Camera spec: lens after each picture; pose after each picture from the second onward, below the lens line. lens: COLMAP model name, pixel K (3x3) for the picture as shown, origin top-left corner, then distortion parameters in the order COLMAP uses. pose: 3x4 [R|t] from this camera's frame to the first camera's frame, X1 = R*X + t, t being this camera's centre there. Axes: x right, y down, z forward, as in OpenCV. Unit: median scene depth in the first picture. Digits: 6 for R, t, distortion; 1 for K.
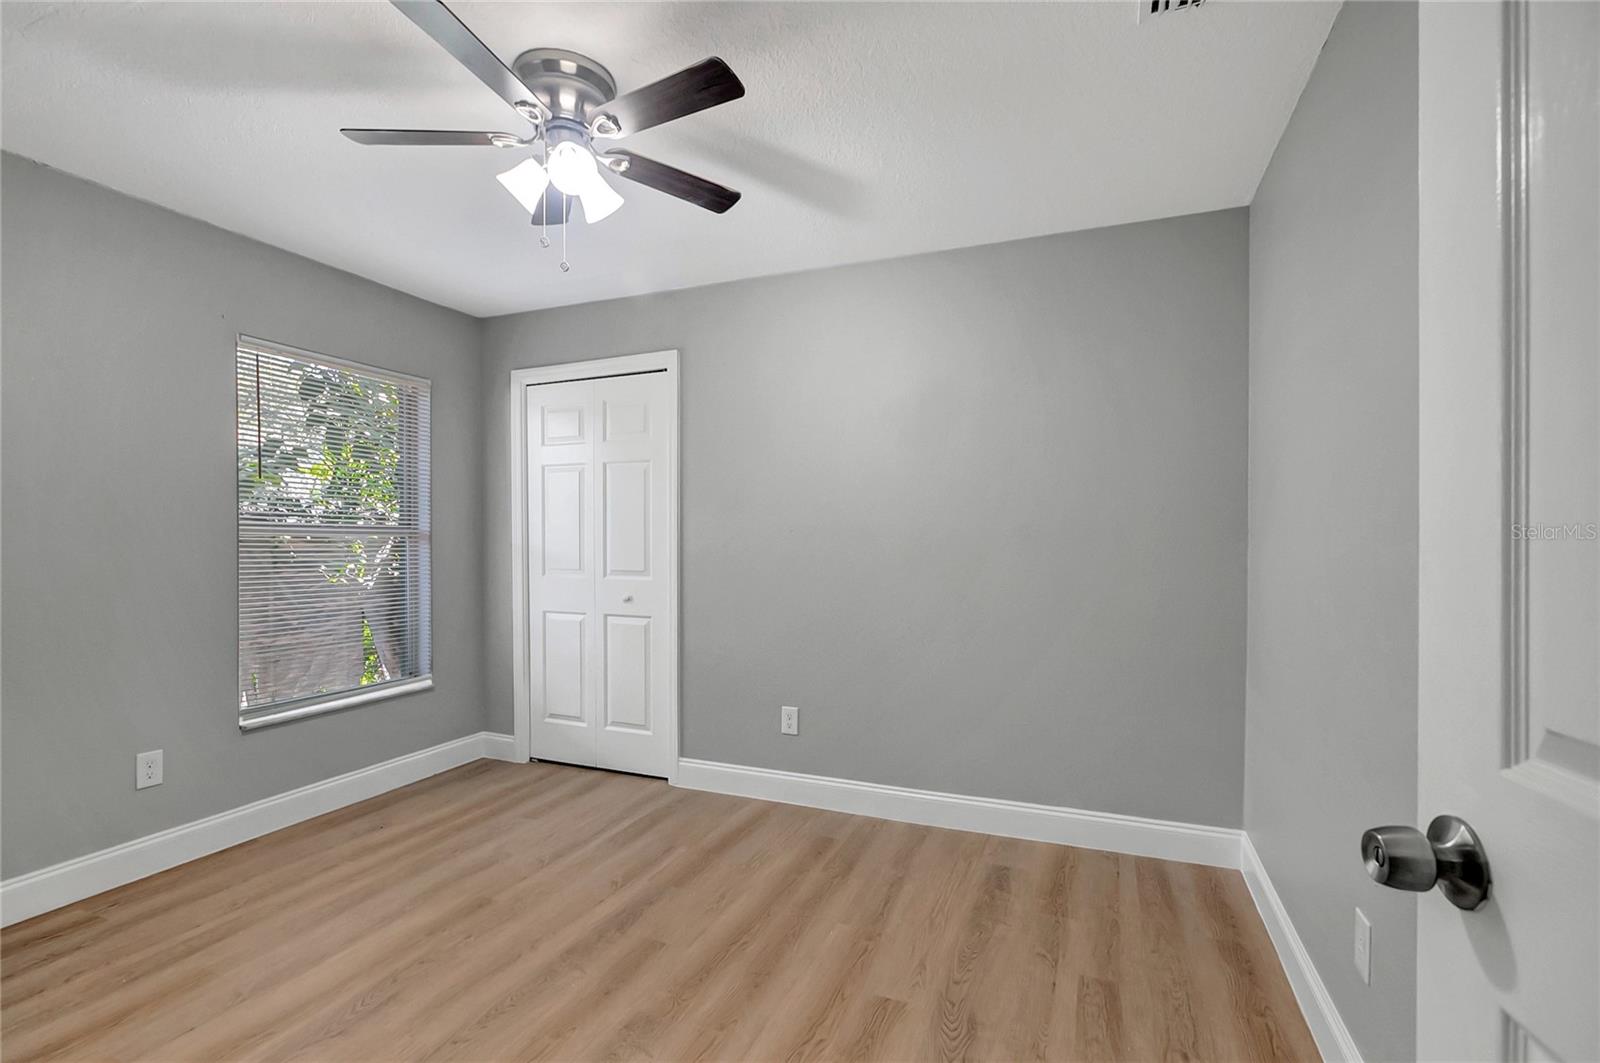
lens RADIAL K [[742.3, 0, 800.0], [0, 742.3, 531.5], [0, 0, 1]] dist [-0.001278, 0.000008]
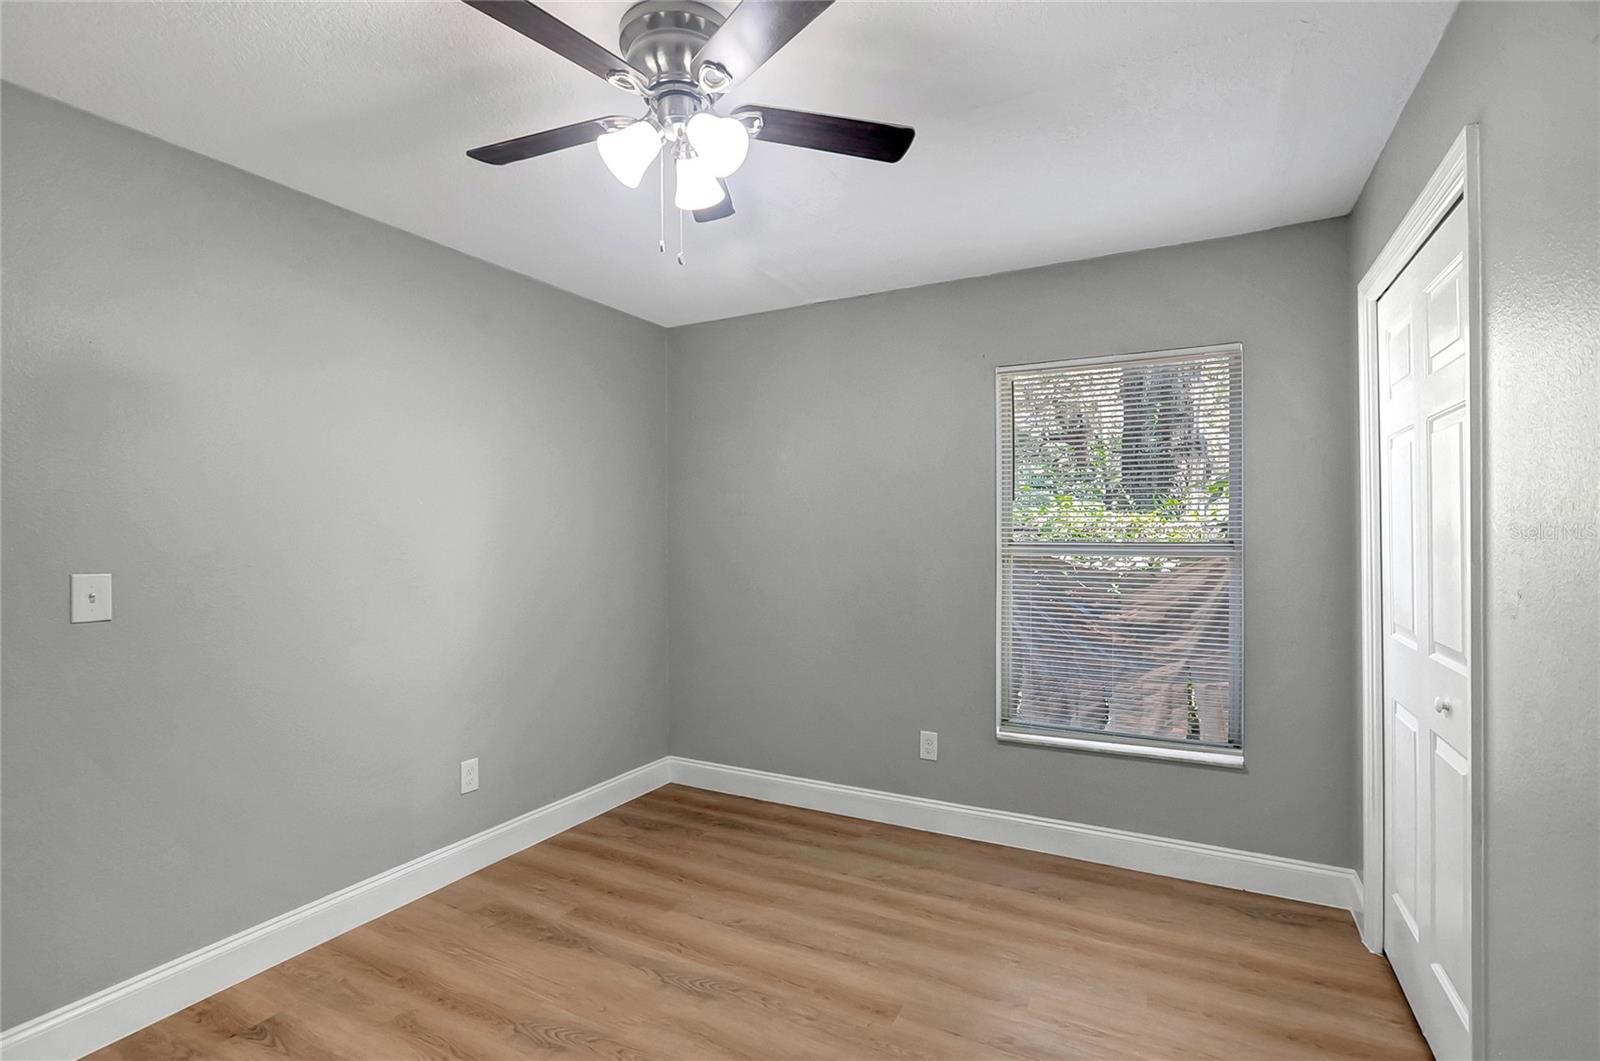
lens RADIAL K [[728.6, 0, 804.5], [0, 728.6, 547.0], [0, 0, 1]] dist [-0.002134, 0.000047]
pose [[-0.083732, 0.001557, -0.996487, 0.331221], [0.003518, 0.999993, 0.001267, -0.009817], [0.996482, -0.003399, -0.083737, 0.866540]]
